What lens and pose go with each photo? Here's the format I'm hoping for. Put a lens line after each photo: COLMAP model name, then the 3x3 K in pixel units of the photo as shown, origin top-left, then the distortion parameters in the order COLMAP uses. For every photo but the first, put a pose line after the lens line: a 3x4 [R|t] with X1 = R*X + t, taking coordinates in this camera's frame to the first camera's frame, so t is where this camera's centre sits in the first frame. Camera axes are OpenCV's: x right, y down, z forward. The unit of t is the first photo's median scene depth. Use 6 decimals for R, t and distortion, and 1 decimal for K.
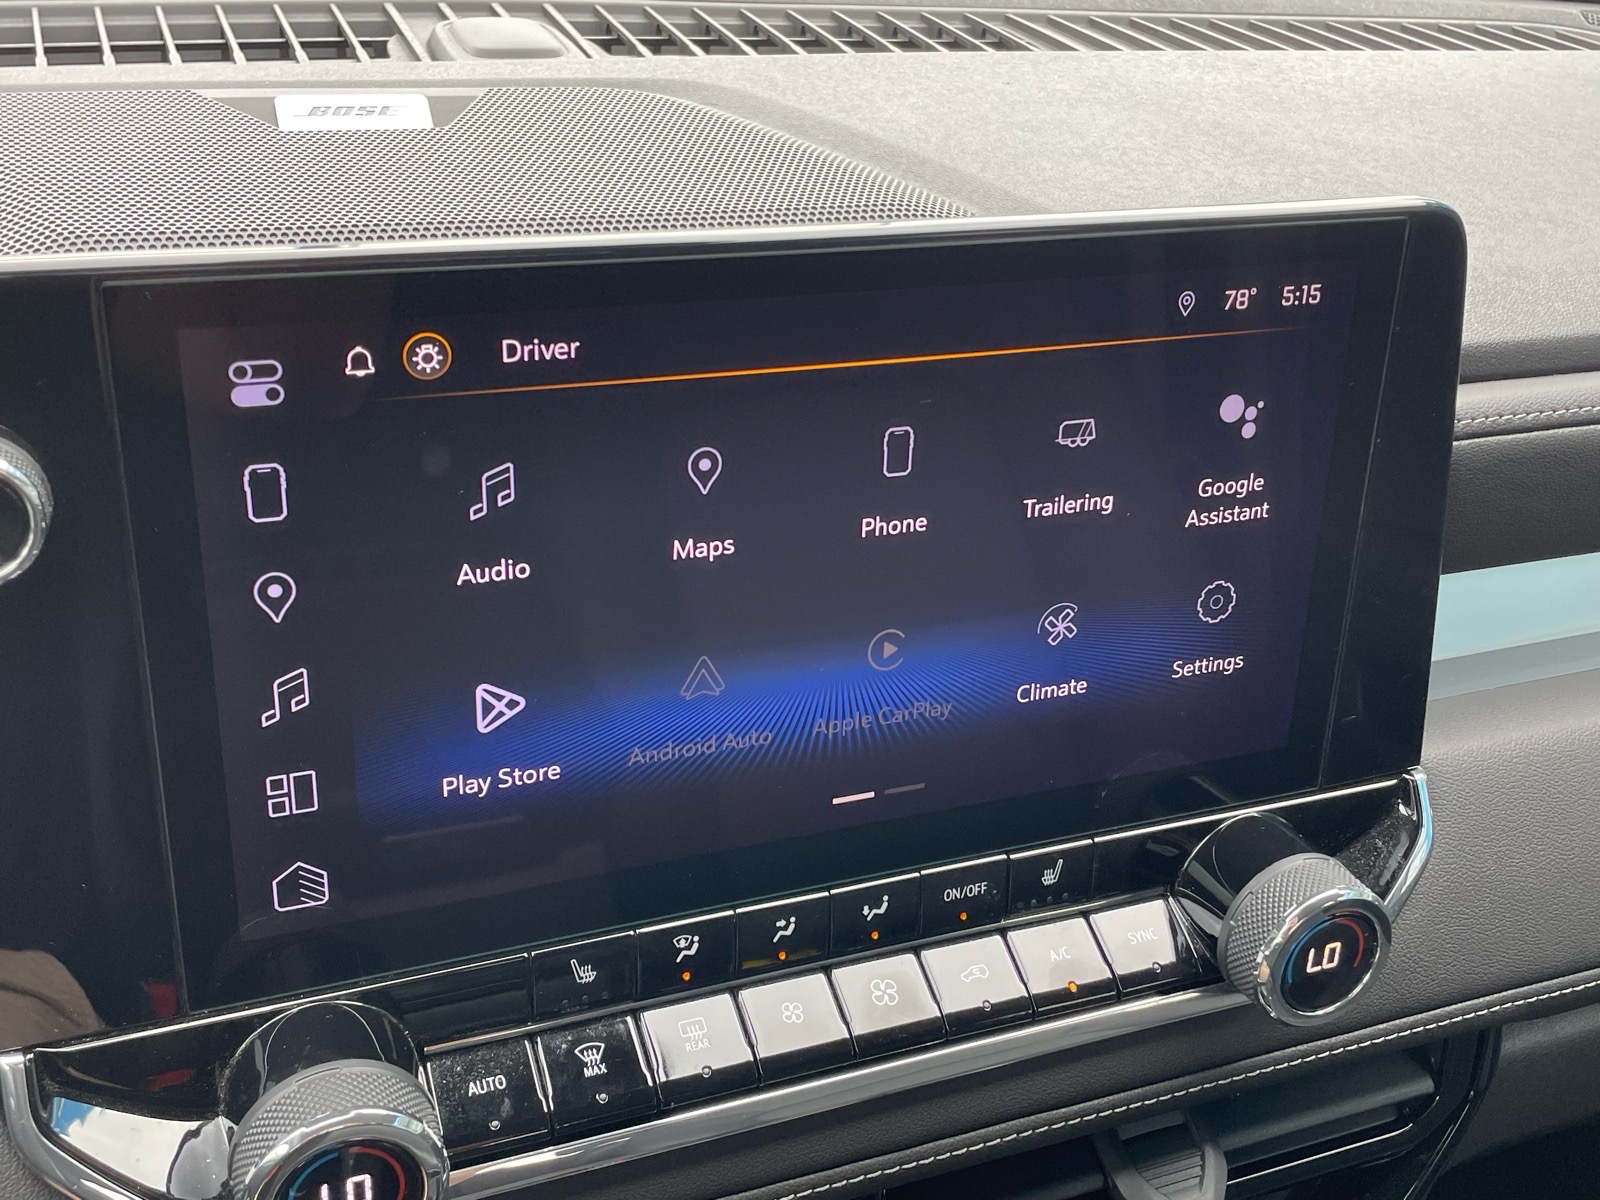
lens RADIAL K [[1719.9, 0, 800.0], [0, 1719.9, 600.0], [0, 0, 1]] dist [0.122502, -0.259879]
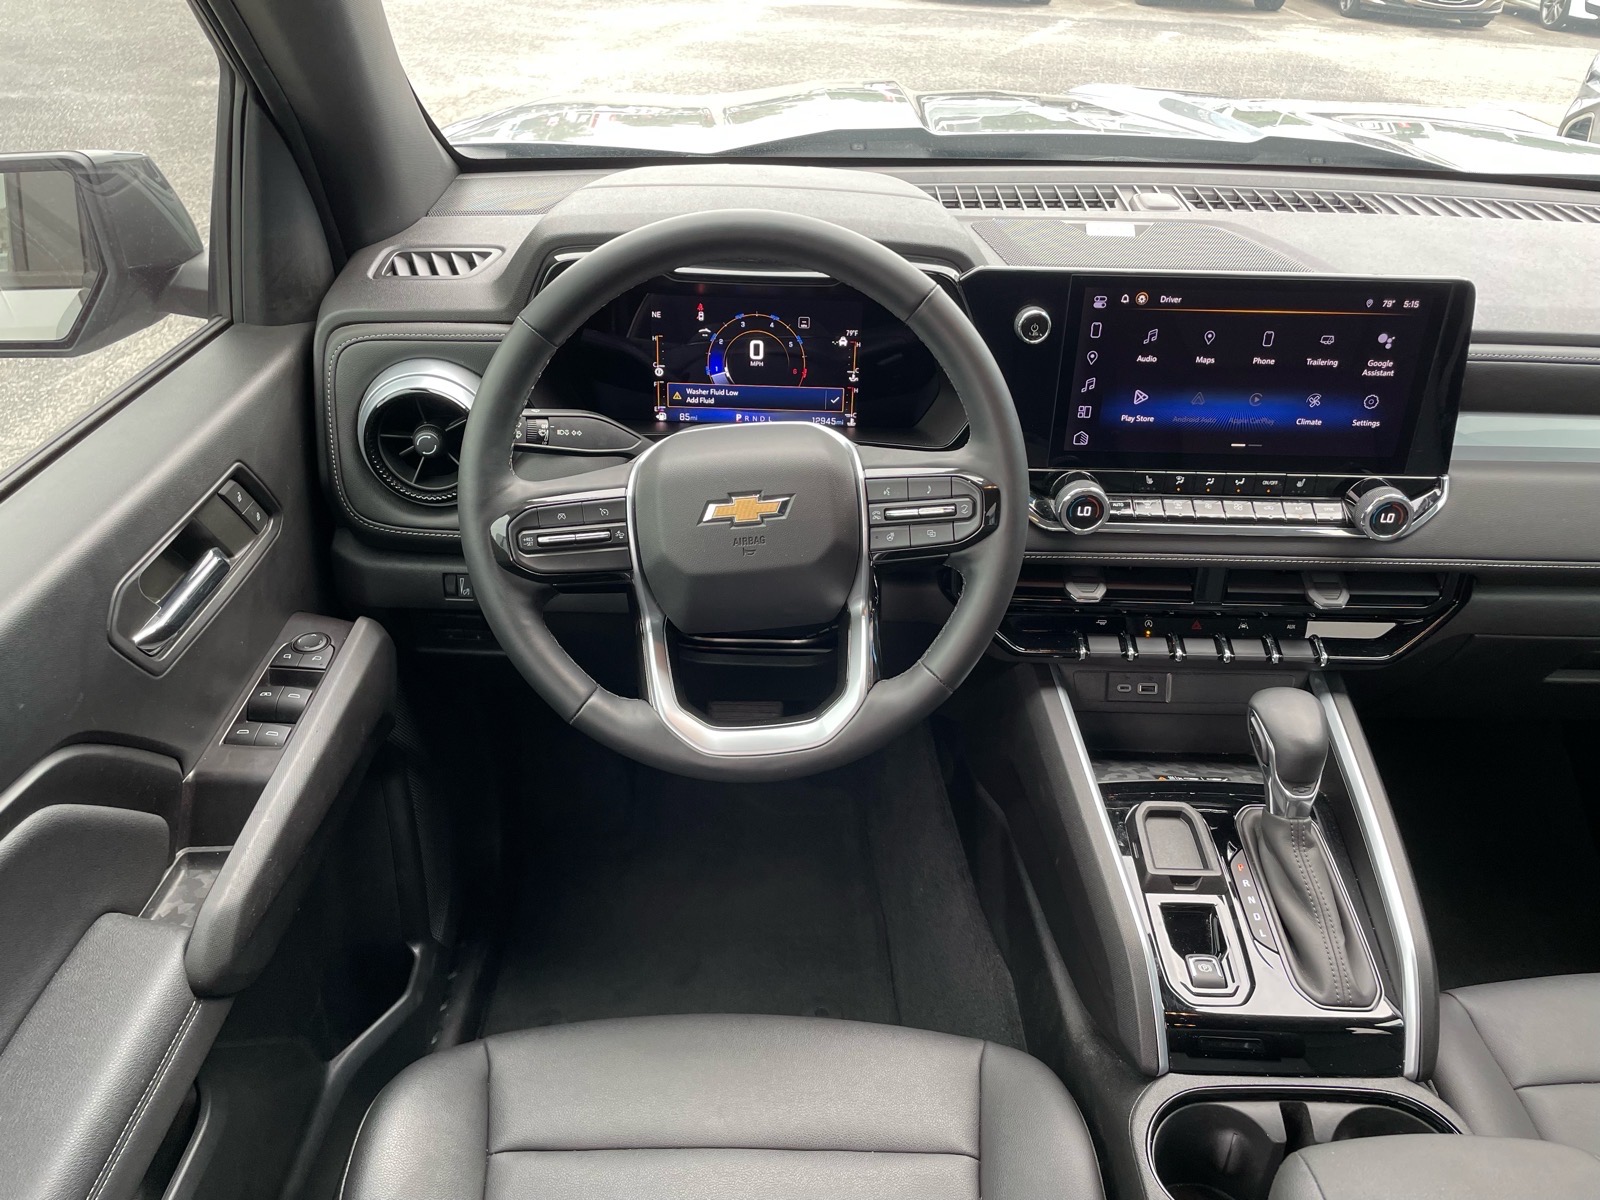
lens RADIAL K [[1194.1, 0, 820.2], [0, 1194.1, 609.0], [0, 0, 1]] dist [0.096742, -0.139032]
pose [[0.930315, 0.158981, -0.330514, 0.099964], [-0.141545, 0.986984, 0.076337, 0.360628], [0.338348, -0.024235, 0.940709, -1.482637]]
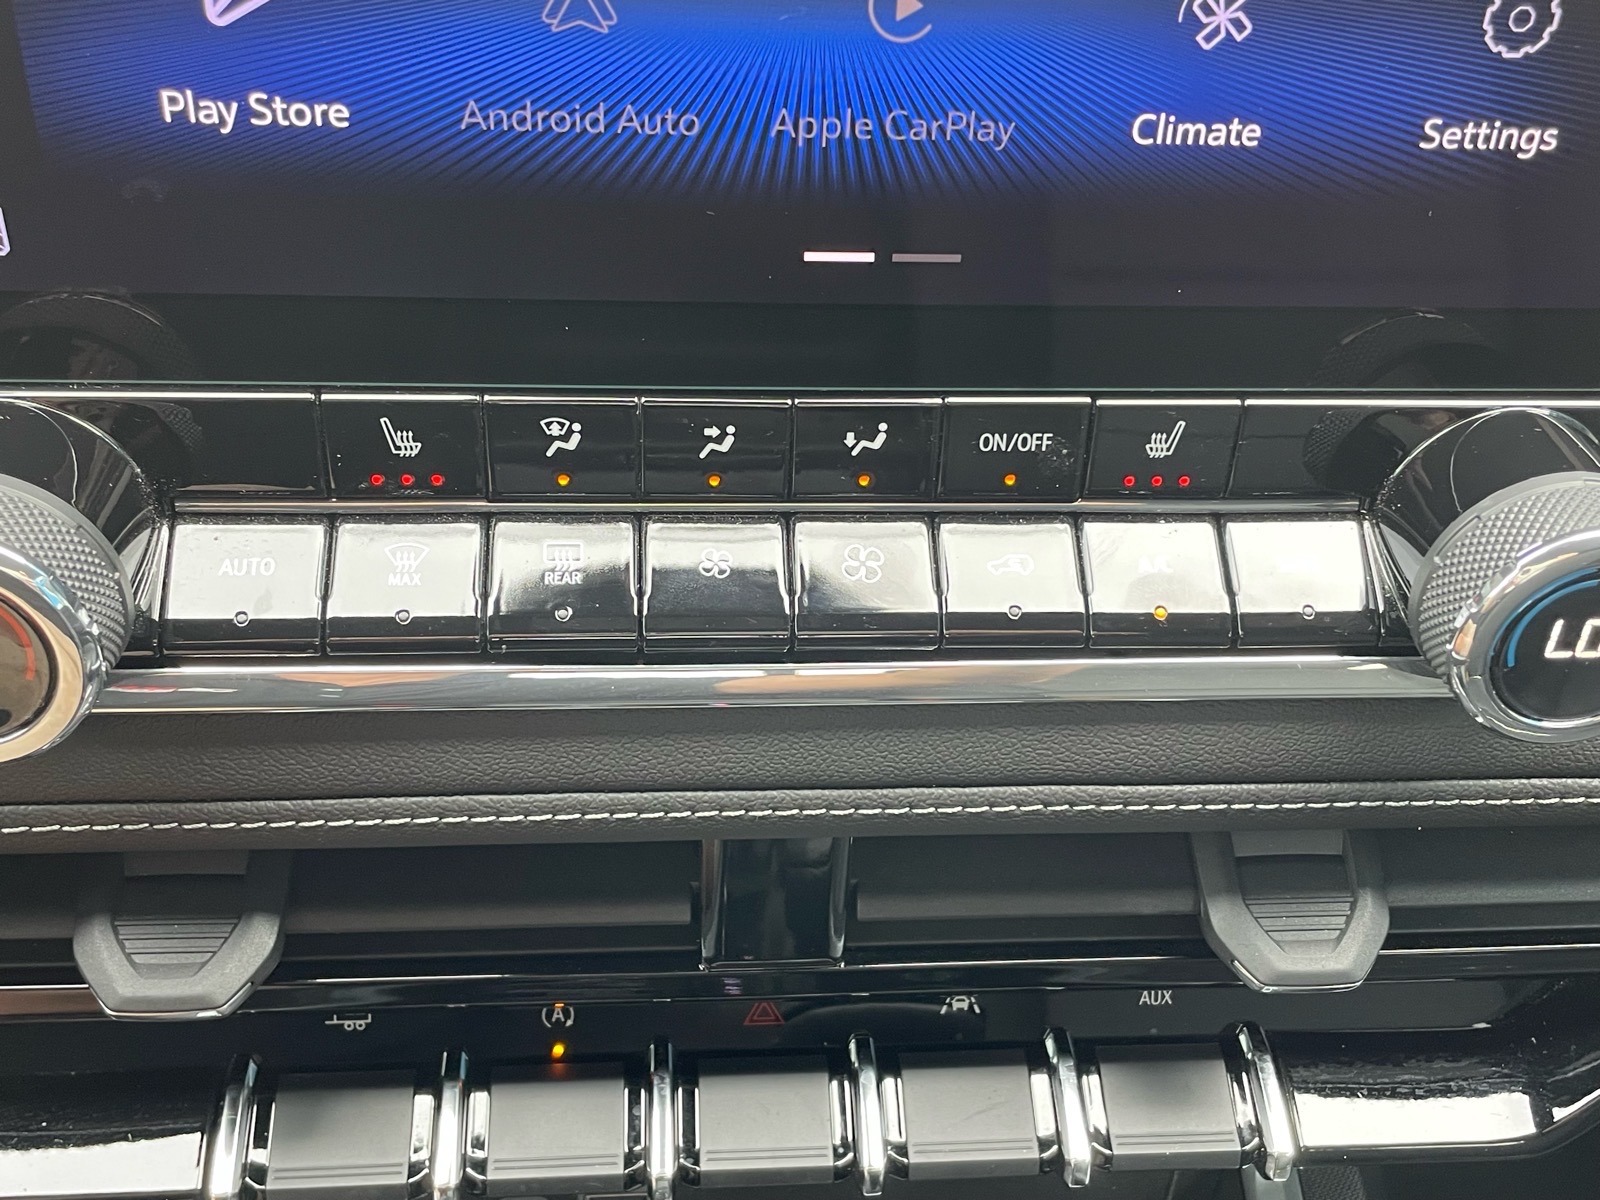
lens RADIAL K [[1719.9, 0, 800.0], [0, 1719.9, 600.0], [0, 0, 1]] dist [0.122502, -0.259879]
pose [[0.950264, 0.181629, -0.253001, 0.200959], [-0.133457, 0.971451, 0.196145, 0.112700], [0.281404, -0.152625, 0.947374, 0.355519]]
